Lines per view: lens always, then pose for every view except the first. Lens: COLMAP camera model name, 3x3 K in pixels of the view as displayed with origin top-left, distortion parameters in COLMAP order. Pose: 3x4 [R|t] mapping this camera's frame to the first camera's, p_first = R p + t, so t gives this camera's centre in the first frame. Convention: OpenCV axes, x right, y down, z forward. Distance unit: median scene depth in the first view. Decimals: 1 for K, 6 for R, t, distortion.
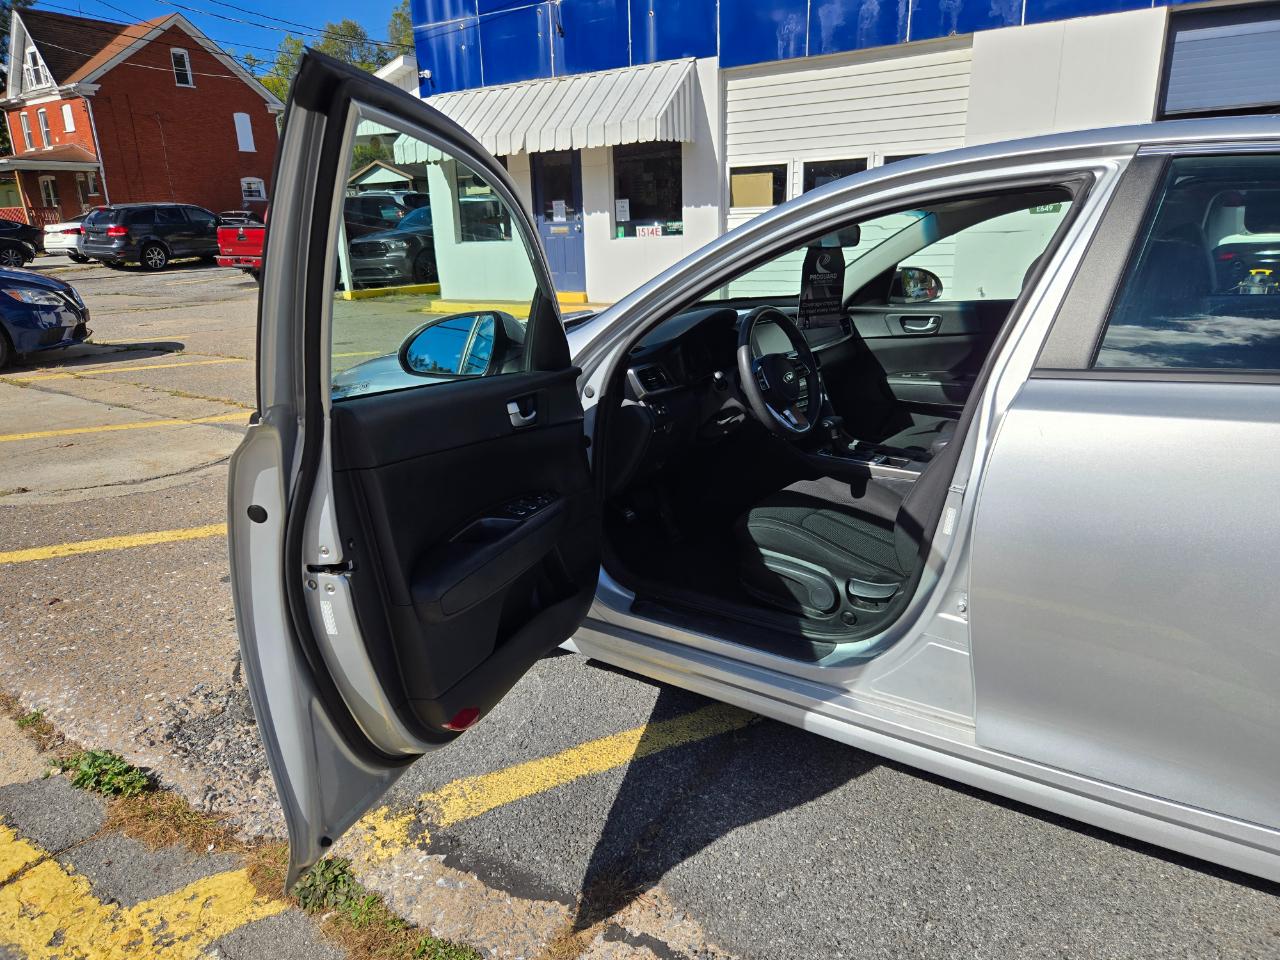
lens RADIAL K [[871.5, 0, 638.1], [0, 871.5, 492.9], [0, 0, 1]] dist [0.063266, -0.040184]
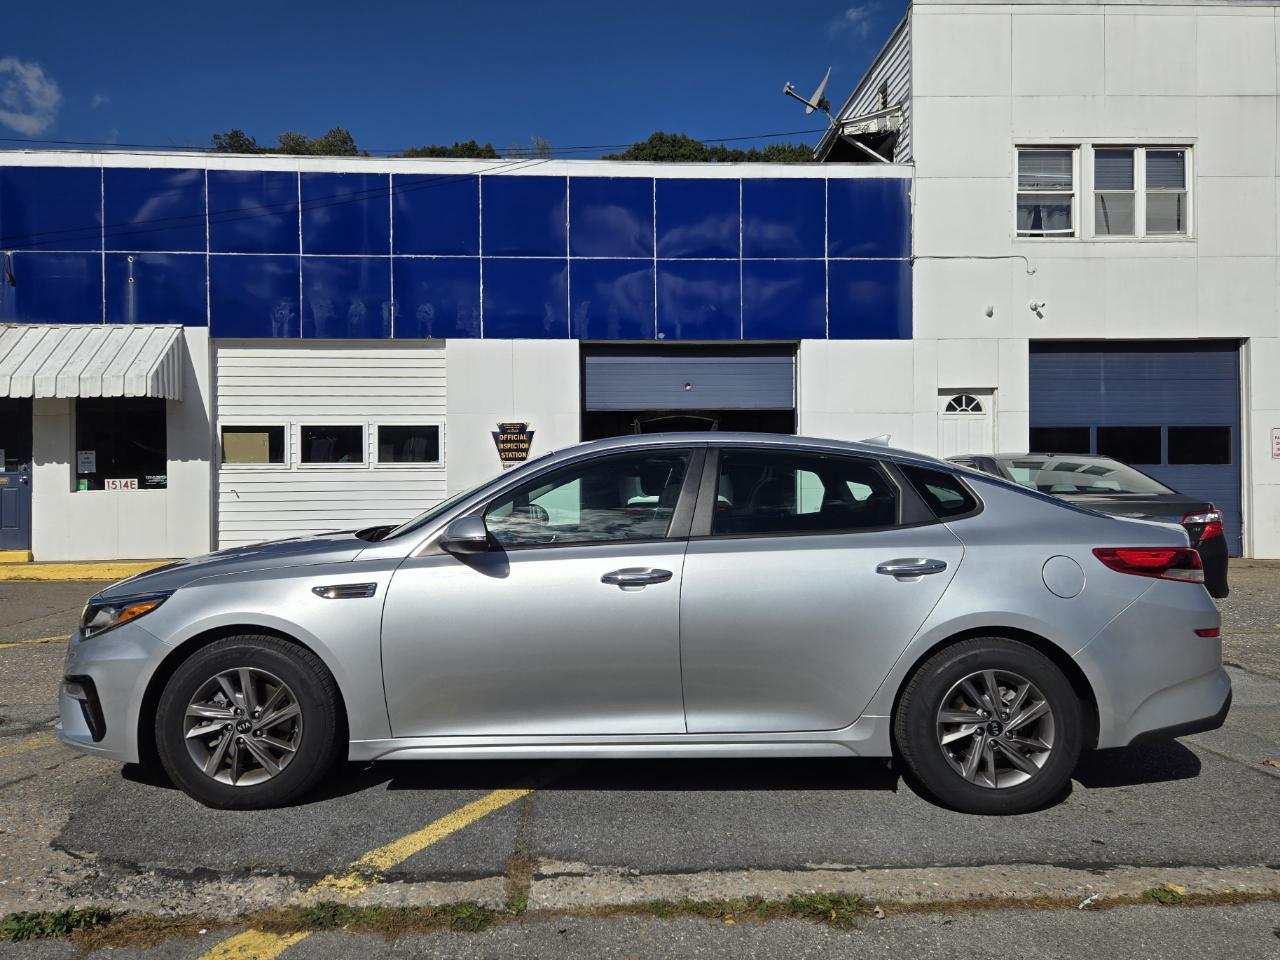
lens RADIAL K [[935.3, 0, 640.0], [0, 935.3, 480.0], [0, 0, 1]] dist [0.076298, -0.062750]
pose [[0.815097, 0.020434, 0.578965, -0.135573], [0.153766, 0.955901, -0.250219, 0.038587], [-0.558546, 0.292978, 0.776009, -0.103446]]
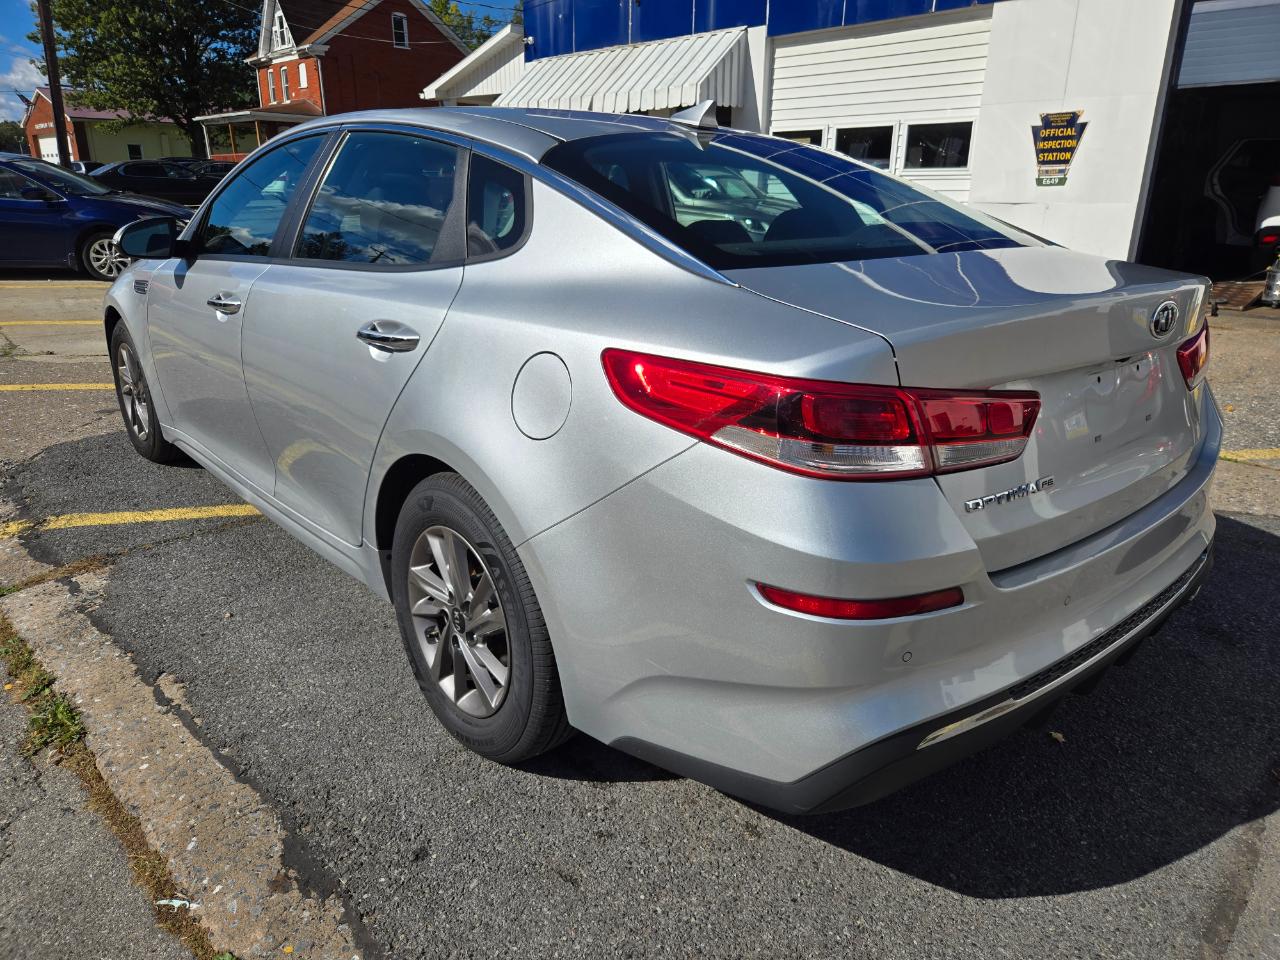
lens RADIAL K [[867.0, 0, 628.9], [0, 867.0, 475.2], [0, 0, 1]] dist [0.069939, -0.048701]
pose [[0.971481, 0.107892, -0.211147, 0.203847], [-0.102892, 0.994092, 0.034561, 0.018685], [0.213629, -0.011850, 0.976843, -0.064683]]
